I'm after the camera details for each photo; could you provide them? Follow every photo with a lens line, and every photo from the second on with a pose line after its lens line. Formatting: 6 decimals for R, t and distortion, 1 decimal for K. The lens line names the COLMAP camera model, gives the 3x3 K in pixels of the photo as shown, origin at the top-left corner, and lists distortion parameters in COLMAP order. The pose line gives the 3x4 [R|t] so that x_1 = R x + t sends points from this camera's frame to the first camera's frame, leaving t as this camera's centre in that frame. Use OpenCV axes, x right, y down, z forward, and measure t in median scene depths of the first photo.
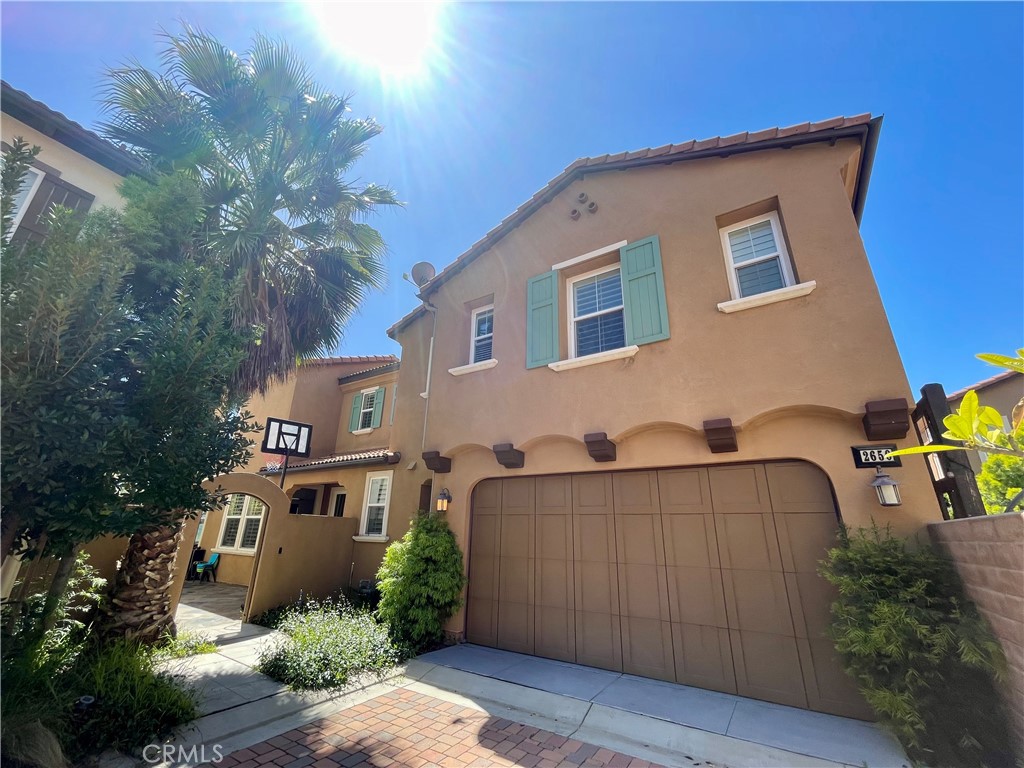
lens RADIAL K [[416.7, 0, 508.4], [0, 416.7, 383.0], [0, 0, 1]] dist [-0.001542, 0.000554]
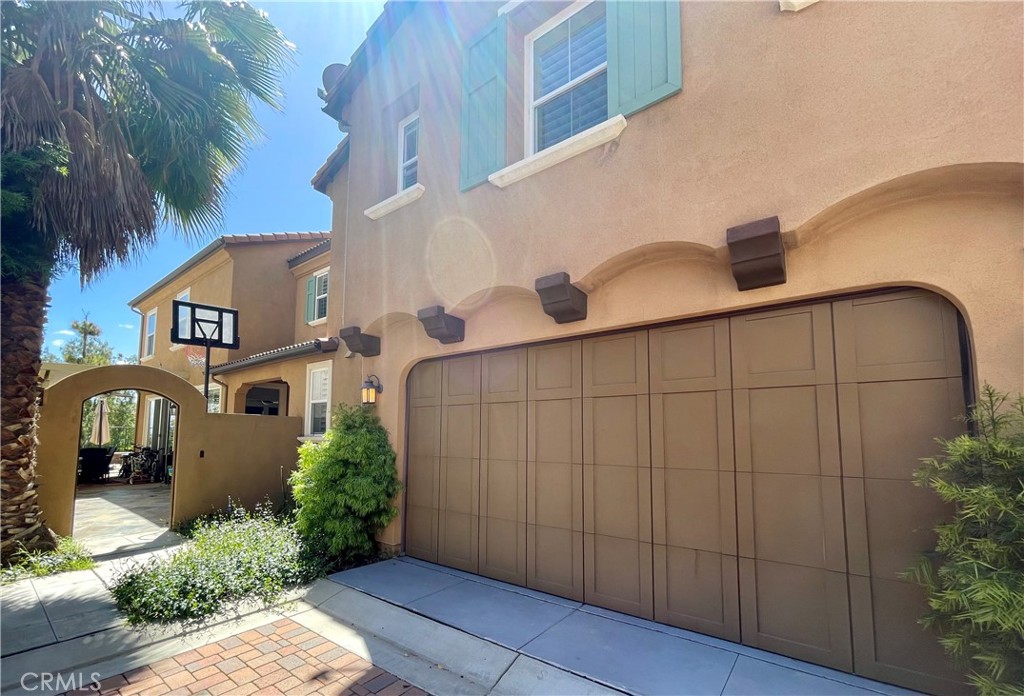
lens RADIAL K [[432.3, 0, 491.7], [0, 432.3, 397.6], [0, 0, 1]] dist [-0.002024, 0.000005]
pose [[0.995414, -0.025025, -0.092329, 0.170112], [0.047886, 0.965895, 0.254467, 0.126052], [0.082812, -0.257722, 0.962664, 0.302686]]
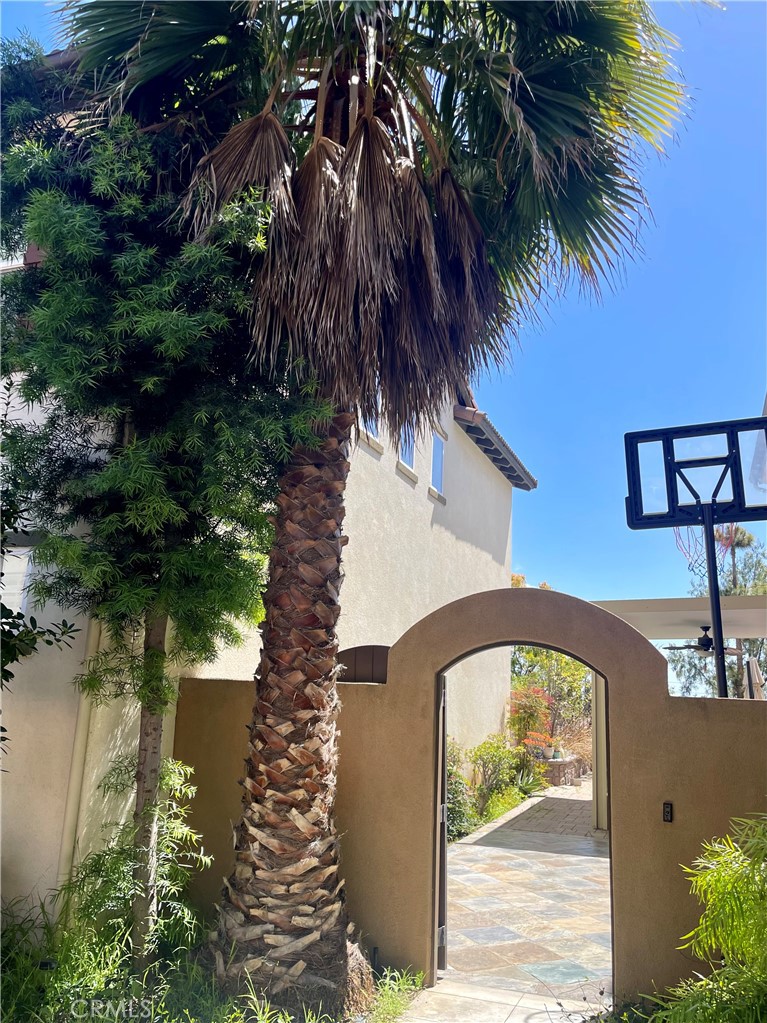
lens RADIAL K [[787.8, 0, 381.6], [0, 787.8, 510.2], [0, 0, 1]] dist [-0.004450, -0.000901]
pose [[0.200759, -0.222727, -0.953986, 0.029839], [0.299874, 0.941038, -0.156598, 0.290172], [0.932615, -0.254637, 0.255712, 0.941164]]
